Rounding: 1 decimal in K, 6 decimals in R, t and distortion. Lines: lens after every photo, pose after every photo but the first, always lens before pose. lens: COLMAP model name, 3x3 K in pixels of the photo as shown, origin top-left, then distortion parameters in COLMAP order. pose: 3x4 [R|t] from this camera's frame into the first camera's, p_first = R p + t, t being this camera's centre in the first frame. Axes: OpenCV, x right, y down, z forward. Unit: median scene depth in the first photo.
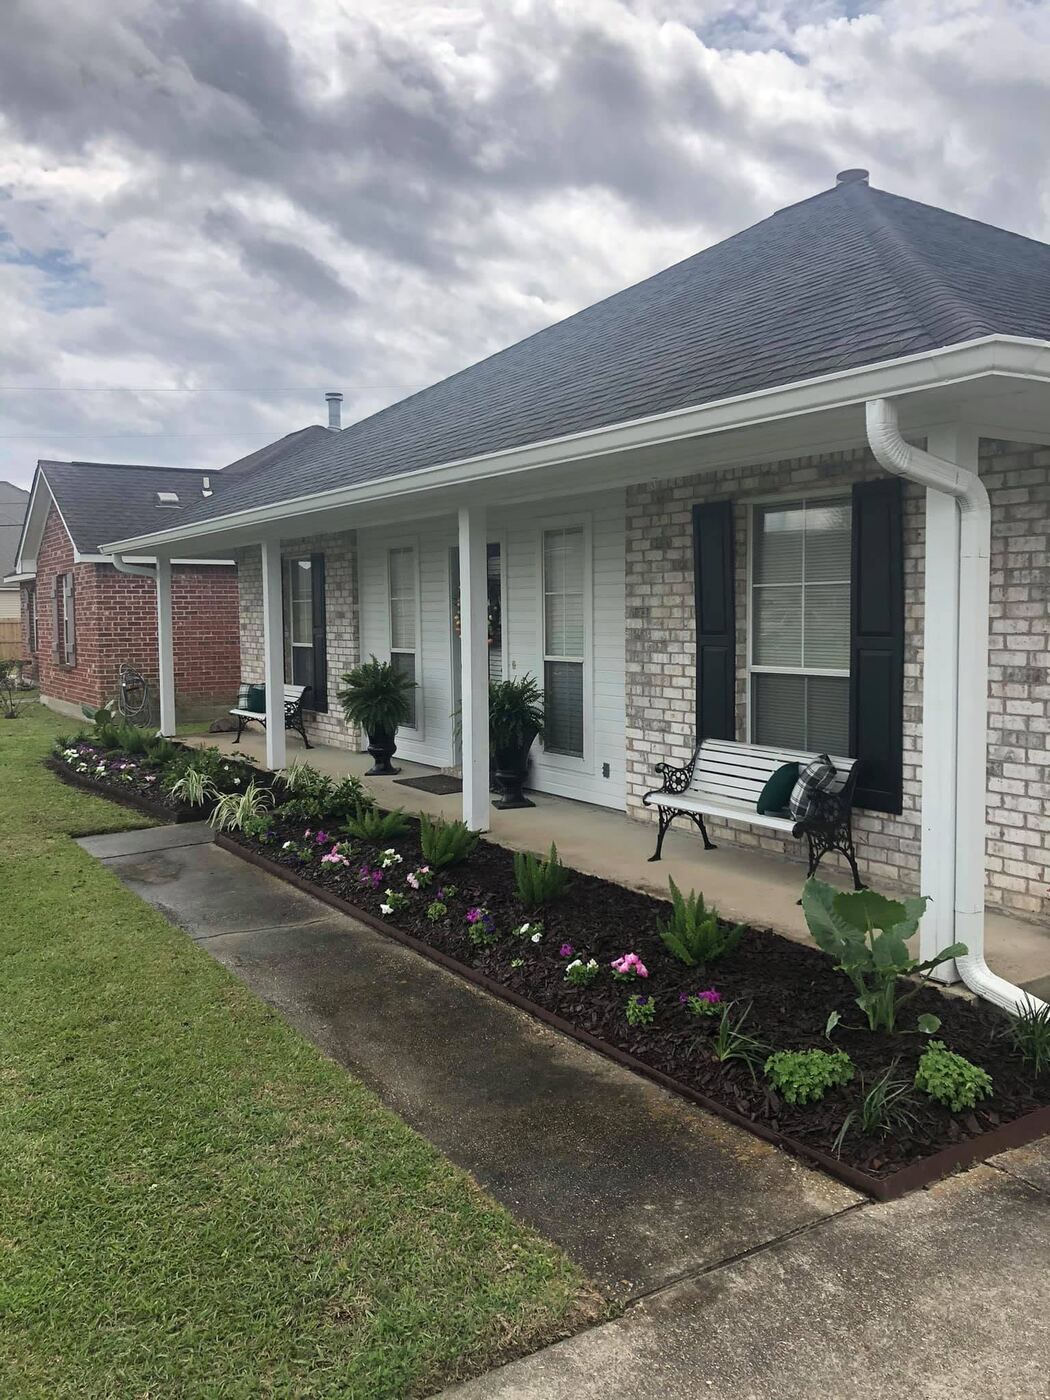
lens RADIAL K [[1173.4, 0, 528.7], [0, 1173.4, 702.6], [0, 0, 1]] dist [0.041659, 0.000631]
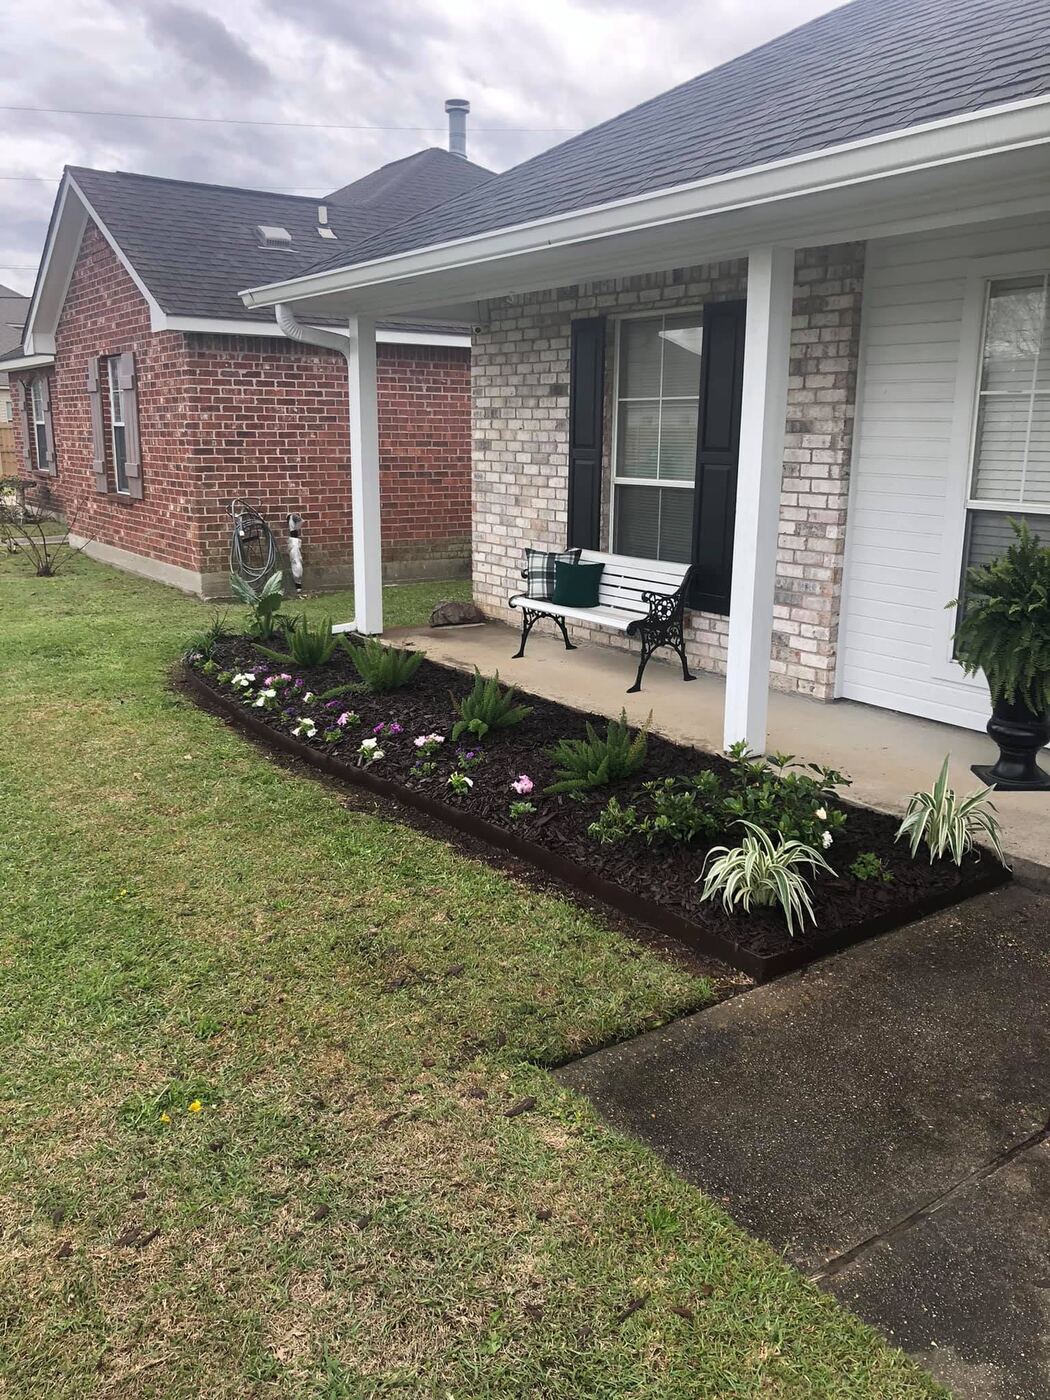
lens RADIAL K [[1173.4, 0, 520.0], [0, 1173.4, 696.1], [0, 0, 1]] dist [0.041659, 0.000631]
pose [[0.999239, 0.010599, 0.037541, -0.210014], [-0.016013, 0.989007, 0.146997, -0.023324], [-0.035570, -0.147486, 0.988424, 0.346677]]
